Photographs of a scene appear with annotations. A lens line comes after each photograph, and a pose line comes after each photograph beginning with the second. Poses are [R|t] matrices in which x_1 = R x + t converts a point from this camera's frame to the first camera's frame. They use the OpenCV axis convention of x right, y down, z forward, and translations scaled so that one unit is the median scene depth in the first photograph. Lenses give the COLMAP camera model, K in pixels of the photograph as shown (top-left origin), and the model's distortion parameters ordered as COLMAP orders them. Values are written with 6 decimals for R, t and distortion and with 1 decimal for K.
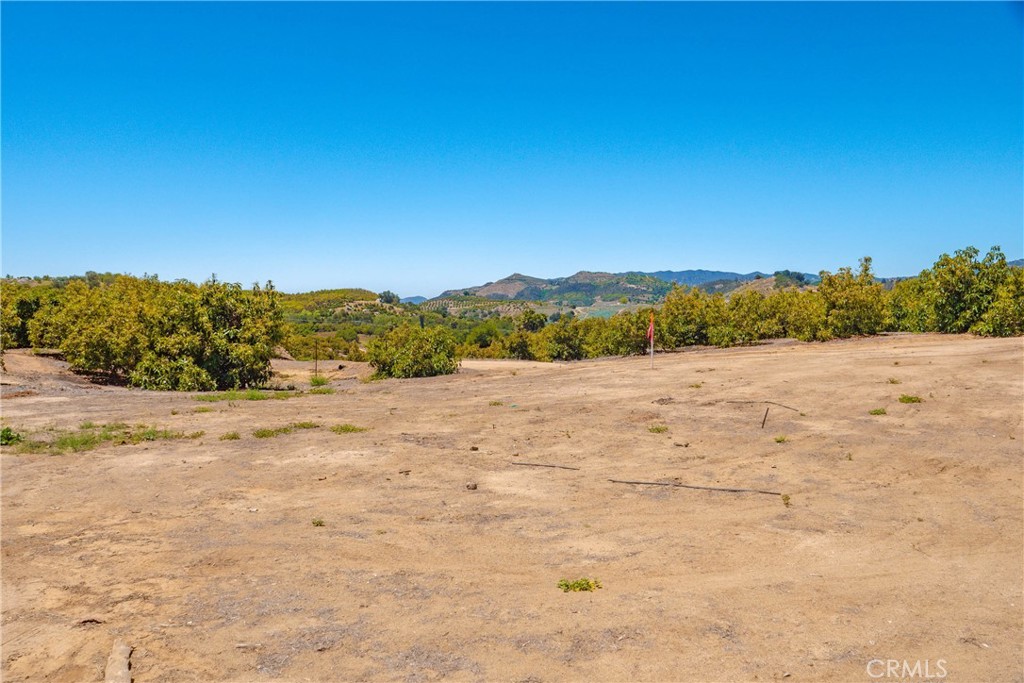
lens RADIAL K [[779.1, 0, 510.3], [0, 779.1, 343.2], [0, 0, 1]] dist [-0.034296, -0.000754]
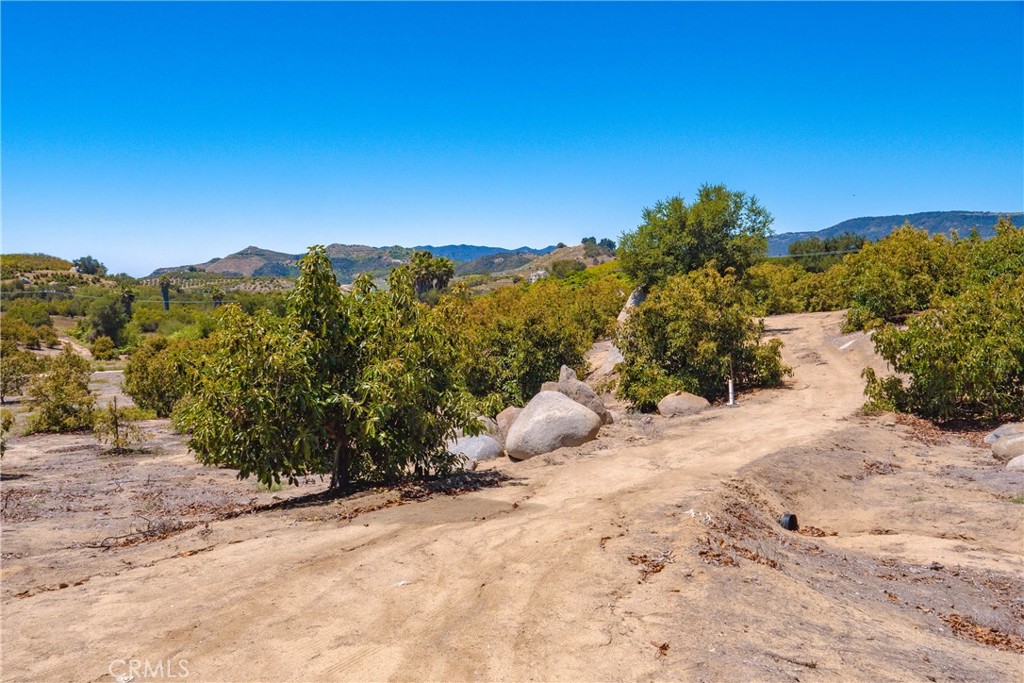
lens RADIAL K [[859.9, 0, 508.0], [0, 859.9, 340.5], [0, 0, 1]] dist [0.006006, -0.007038]
pose [[0.950912, -0.031737, 0.307831, -0.045852], [0.028529, 0.999482, 0.014916, 0.004764], [-0.308145, -0.005402, 0.951324, 0.189427]]
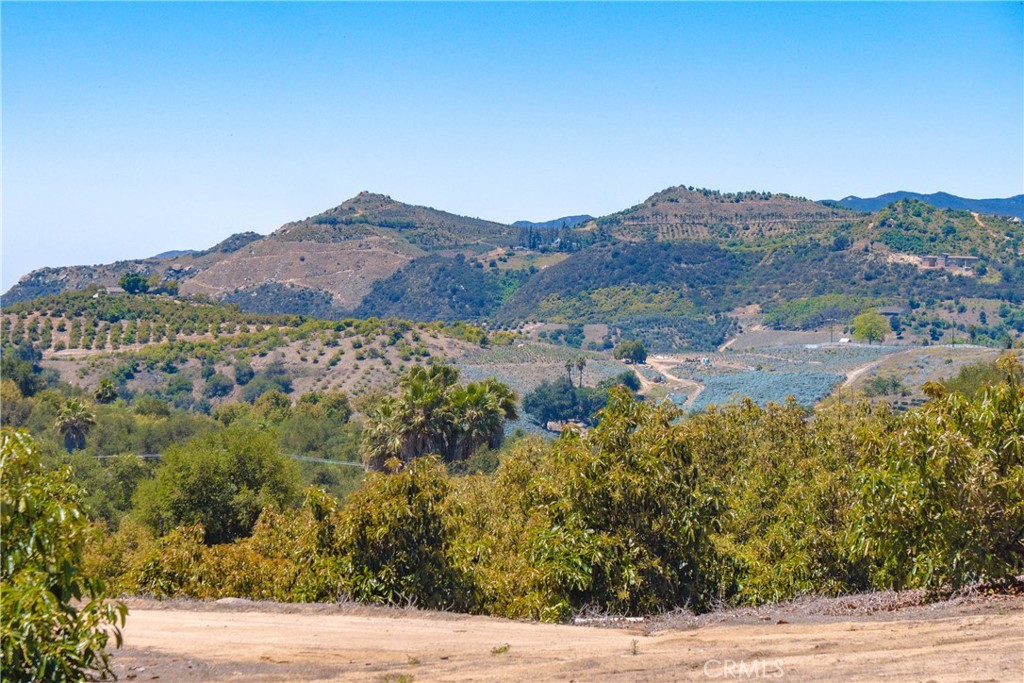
lens RADIAL K [[3641.4, 0, 513.0], [0, 3641.4, 340.9], [0, 0, 1]] dist [0.039061, 0.000000]
pose [[0.998773, 0.012560, 0.047903, -0.000895], [-0.010178, 0.998715, -0.049648, -0.000141], [-0.048465, 0.049099, 0.997617, 0.007103]]
